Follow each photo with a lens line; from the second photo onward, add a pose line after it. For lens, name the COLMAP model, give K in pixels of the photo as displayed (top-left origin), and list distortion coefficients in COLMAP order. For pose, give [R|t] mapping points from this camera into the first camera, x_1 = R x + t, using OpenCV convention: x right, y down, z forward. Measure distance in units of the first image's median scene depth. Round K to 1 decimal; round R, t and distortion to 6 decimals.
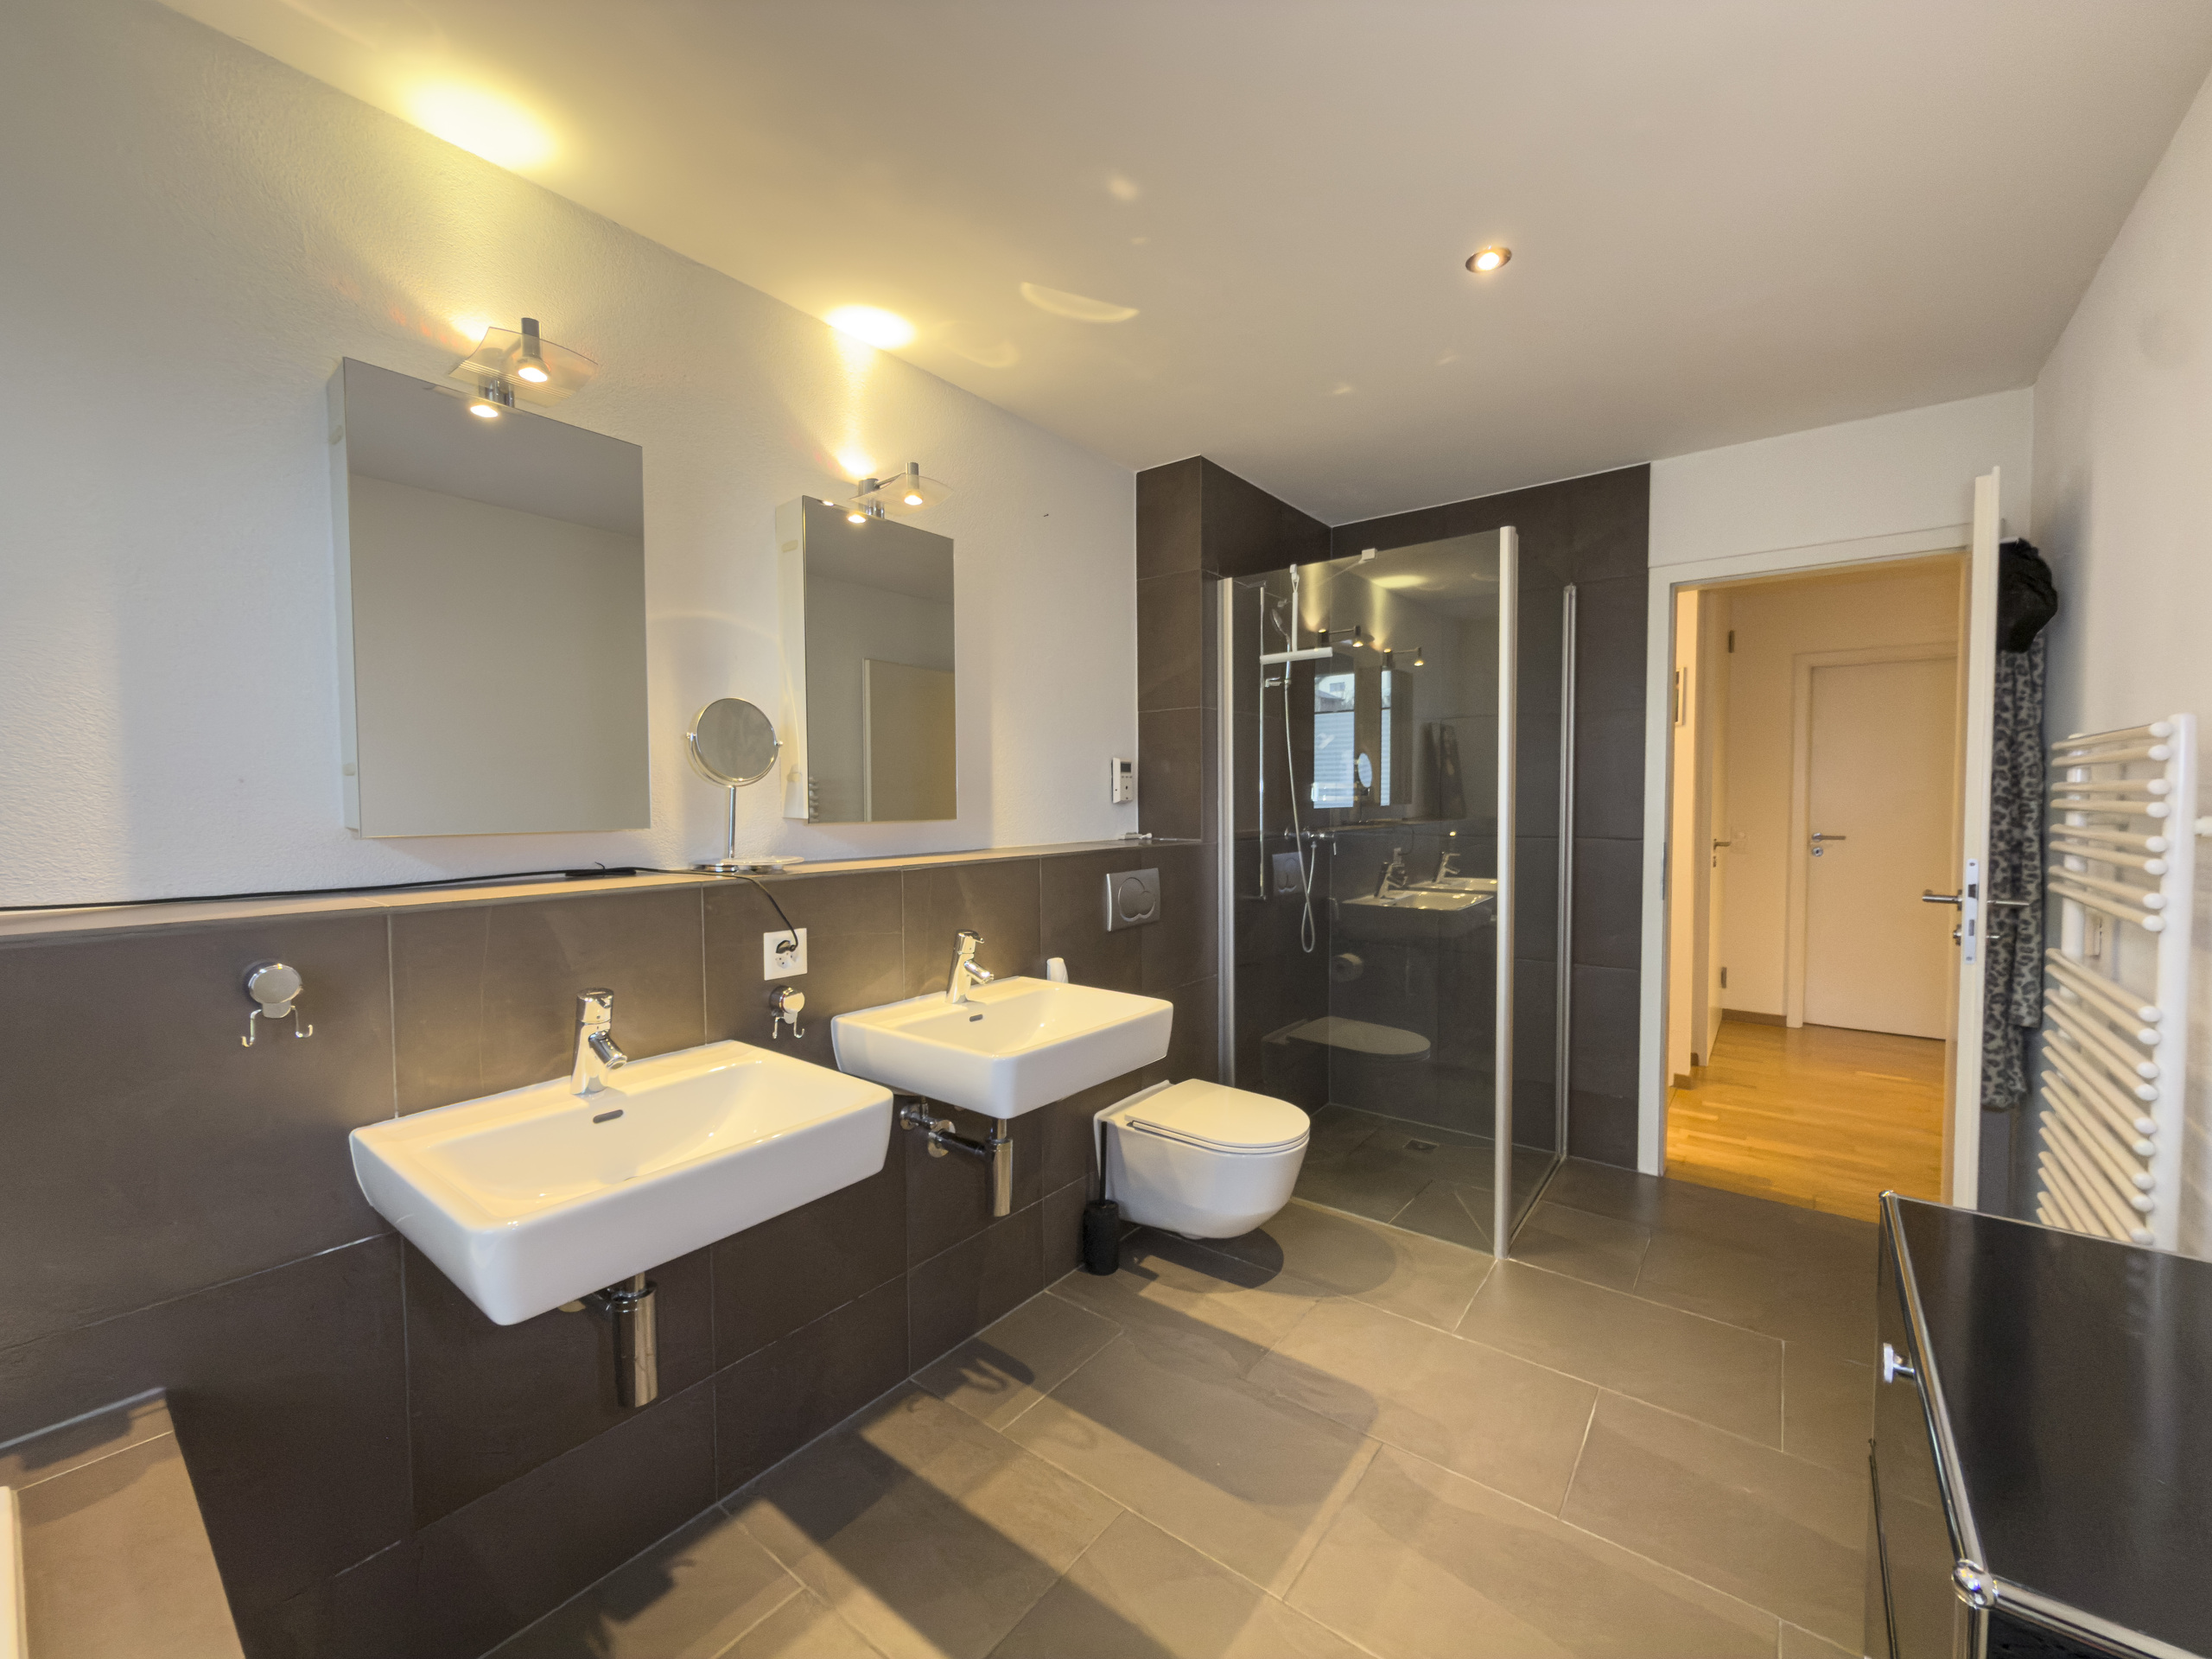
lens RADIAL K [[886.3, 0, 1104.6], [0, 886.3, 833.3], [0, 0, 1]] dist [0.000289, 0.000020]
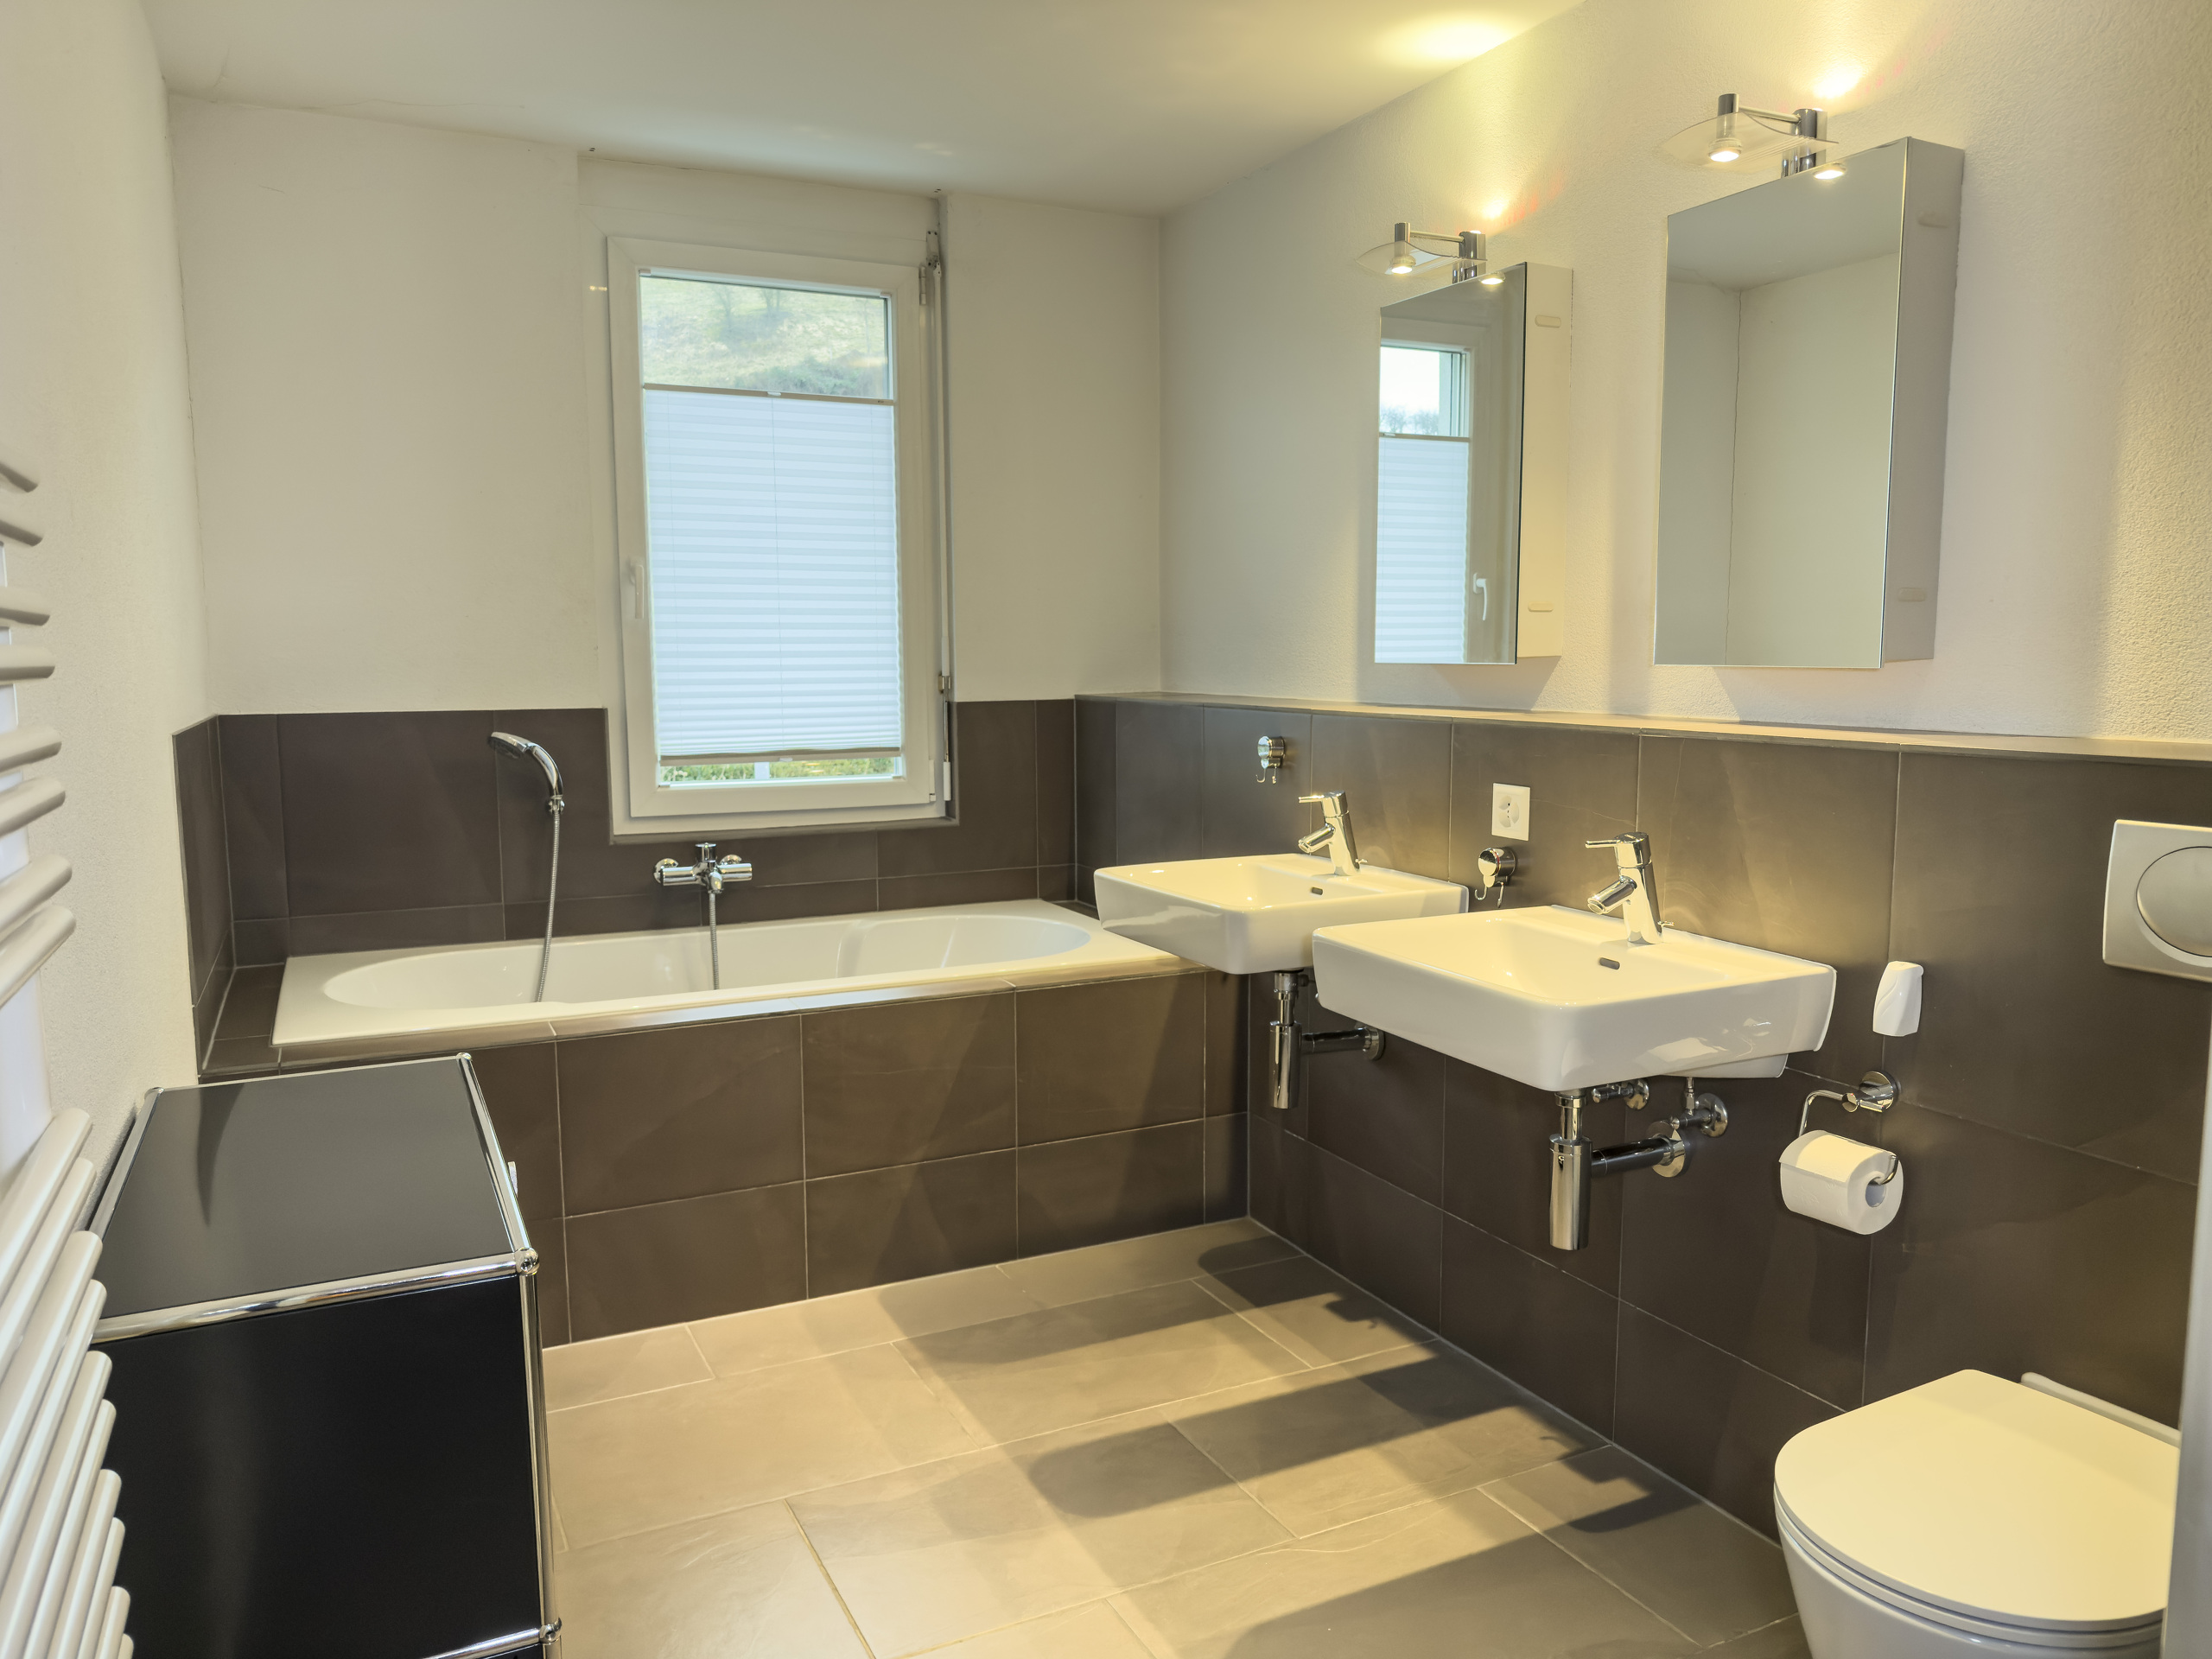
lens RADIAL K [[1559.1, 0, 1104.4], [0, 1559.1, 833.7], [0, 0, 1]] dist [-0.024909, -0.006624]
pose [[-0.436812, 0.112588, -0.892480, 1.252864], [-0.025096, 0.990225, 0.137201, -0.045092], [0.899203, 0.082329, -0.429716, 1.379187]]
